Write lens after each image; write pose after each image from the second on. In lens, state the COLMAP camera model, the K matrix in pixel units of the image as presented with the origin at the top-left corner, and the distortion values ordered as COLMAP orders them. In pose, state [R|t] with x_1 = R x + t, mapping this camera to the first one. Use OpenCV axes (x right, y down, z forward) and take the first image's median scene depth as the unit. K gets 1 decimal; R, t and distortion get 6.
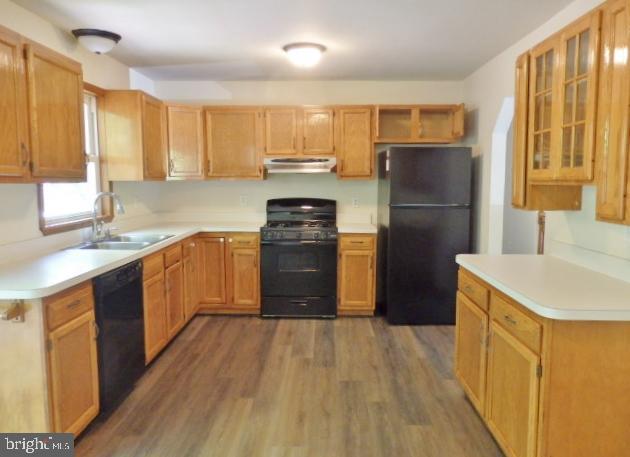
lens RADIAL K [[465.5, 0, 315.0], [0, 465.5, 228.5], [0, 0, 1]] dist [-0.002643, -0.000996]
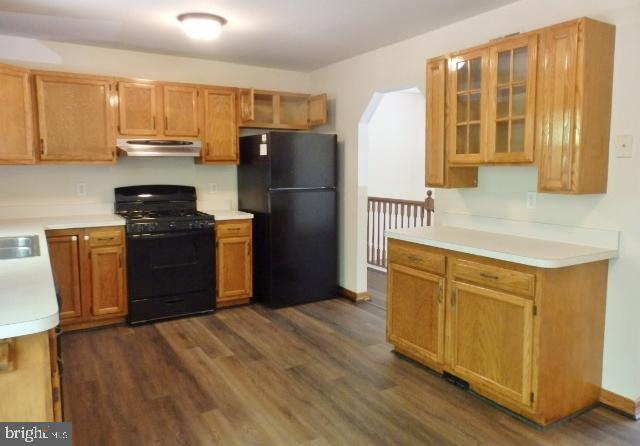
lens RADIAL K [[471.6, 0, 308.5], [0, 471.6, 211.3], [0, 0, 1]] dist [0.006831, 0.000442]
pose [[0.846539, -0.050280, 0.529947, -0.291593], [0.056531, 0.998391, 0.004421, -0.003077], [-0.529317, 0.026216, 0.848019, 0.090558]]
